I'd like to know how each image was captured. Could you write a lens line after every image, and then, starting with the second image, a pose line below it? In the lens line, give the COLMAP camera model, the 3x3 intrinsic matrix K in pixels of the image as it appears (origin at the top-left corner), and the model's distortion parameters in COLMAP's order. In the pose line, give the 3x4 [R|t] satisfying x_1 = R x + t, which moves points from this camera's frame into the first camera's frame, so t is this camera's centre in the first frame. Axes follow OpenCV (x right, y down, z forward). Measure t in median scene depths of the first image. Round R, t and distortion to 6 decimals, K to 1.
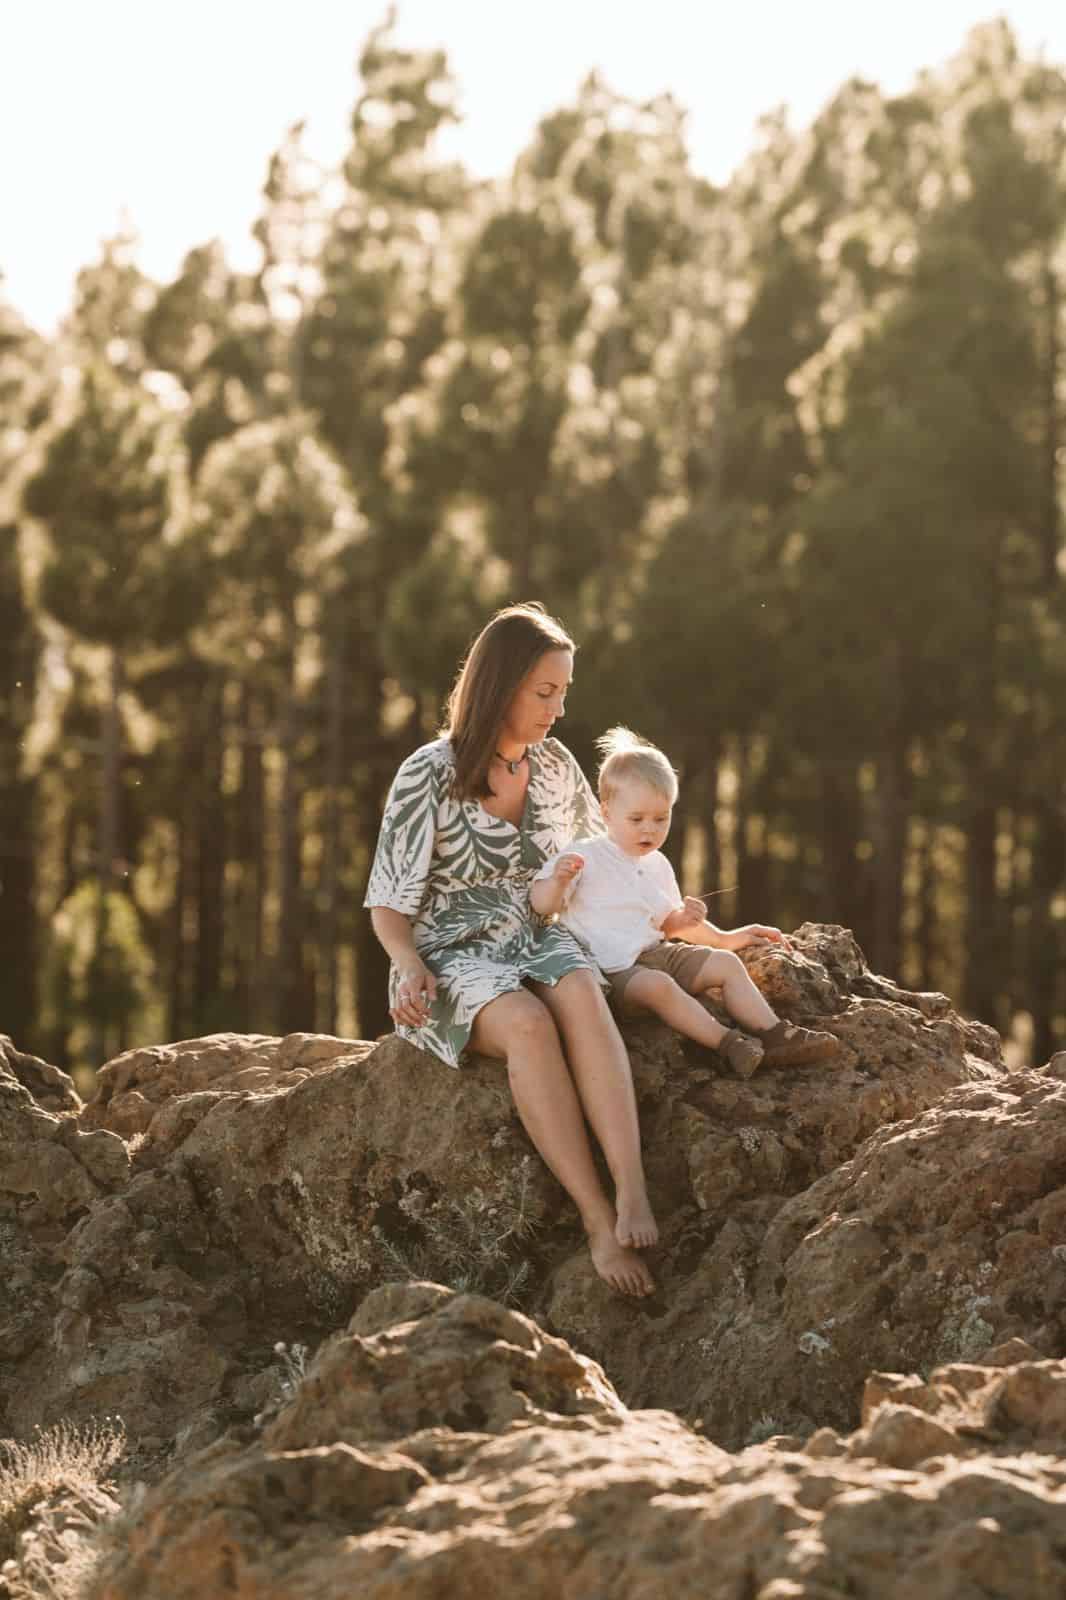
lens RADIAL K [[5885.2, 0, 533.0], [0, 5885.2, 800.0], [0, 0, 1]] dist [0.020918, -1.037910]
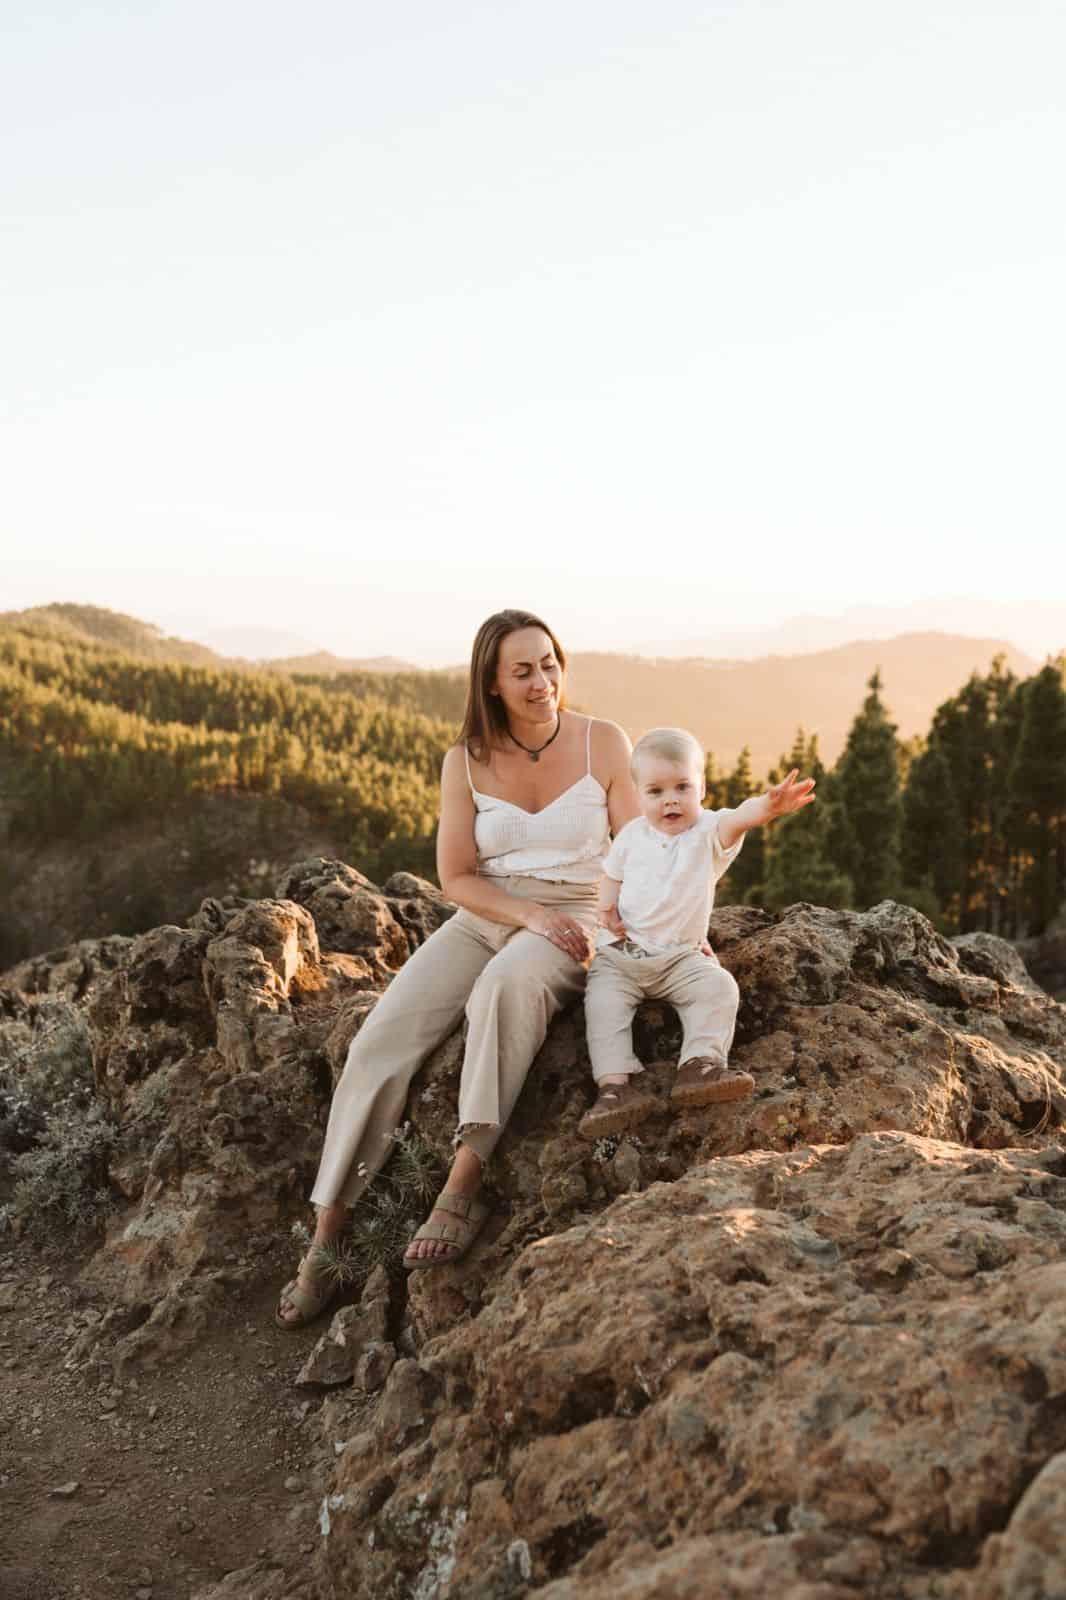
lens RADIAL K [[1500.2, 0, 533.0], [0, 1500.2, 800.0], [0, 0, 1]] dist [-0.001983, -0.008925]
pose [[0.830274, 0.061568, -0.553945, 0.151555], [-0.040344, 0.997912, 0.050444, -0.009711], [0.555893, -0.019534, 0.831024, 0.756881]]
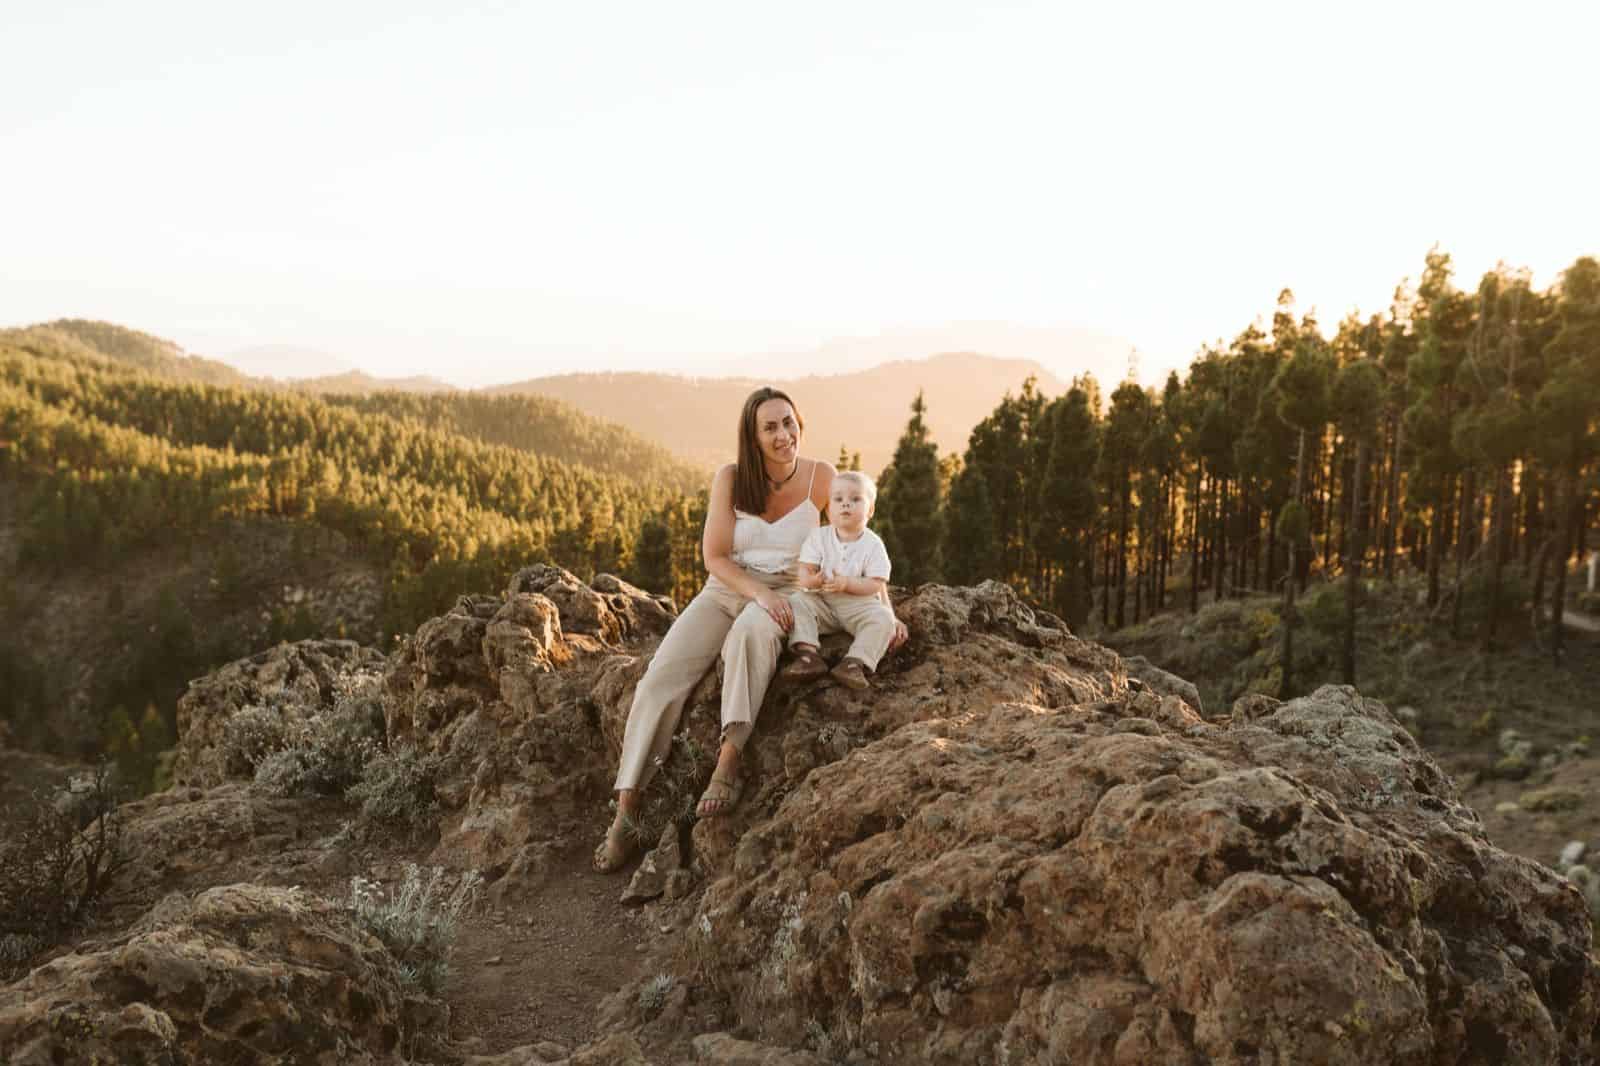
lens RADIAL K [[1491.9, 0, 797.9], [0, 1491.9, 535.2], [0, 0, 1]] dist [-0.005692, 0.002628]
pose [[0.903148, 0.054972, -0.425796, 0.181137], [-0.034654, 0.997867, 0.055325, -0.012904], [0.427929, -0.035211, 0.903126, 0.626323]]
